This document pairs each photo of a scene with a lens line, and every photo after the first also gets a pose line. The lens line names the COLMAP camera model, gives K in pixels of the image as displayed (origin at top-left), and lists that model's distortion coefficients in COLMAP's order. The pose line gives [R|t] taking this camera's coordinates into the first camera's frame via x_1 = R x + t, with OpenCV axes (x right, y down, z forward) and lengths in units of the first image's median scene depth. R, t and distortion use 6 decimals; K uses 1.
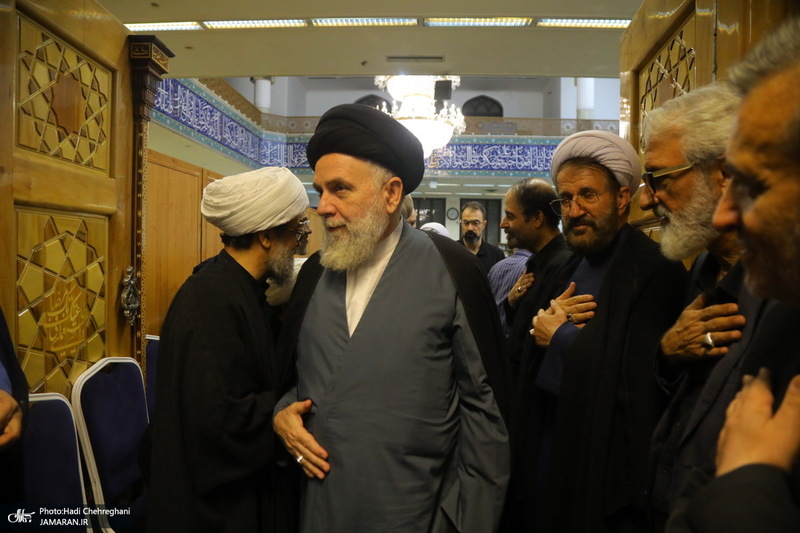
lens RADIAL K [[545.2, 0, 393.8], [0, 545.2, 272.0], [0, 0, 1]] dist [-0.128869, 0.074167]
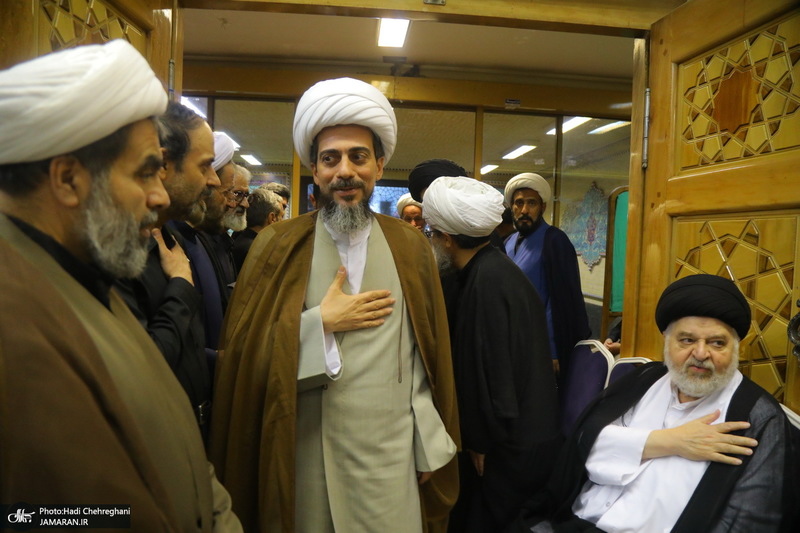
lens RADIAL K [[545.2, 0, 393.8], [0, 545.2, 272.0], [0, 0, 1]] dist [-0.128869, 0.074167]
pose [[-0.988804, -0.044956, -0.142289, 0.027021], [-0.056846, 0.995122, 0.080627, -0.012687], [0.137970, 0.087813, -0.986536, 0.454469]]
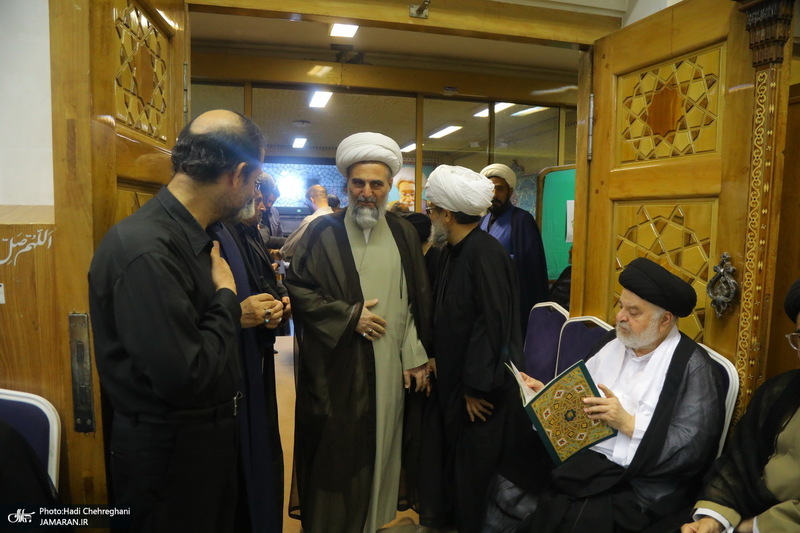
lens RADIAL K [[539.6, 0, 395.4], [0, 539.6, 269.3], [0, 0, 1]] dist [-0.117346, 0.064706]
pose [[-0.954500, -0.007363, -0.298121, 0.080324], [-0.043671, 0.992369, 0.115310, -0.016898], [0.294997, 0.123082, -0.947538, 0.486709]]
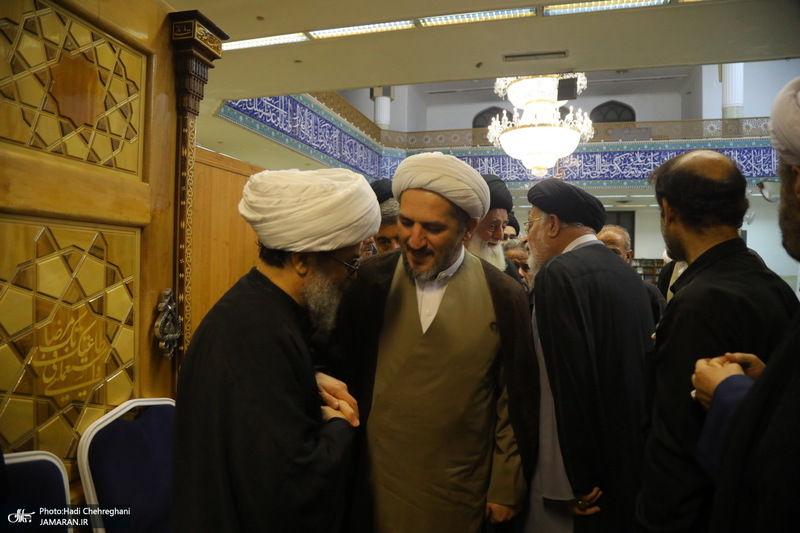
lens RADIAL K [[545.2, 0, 393.8], [0, 545.2, 272.0], [0, 0, 1]] dist [-0.128869, 0.074167]
pose [[0.973920, -0.002558, -0.226879, 0.010168], [-0.004307, 0.999548, -0.029761, -0.003760], [0.226852, 0.029963, 0.973468, 0.079154]]
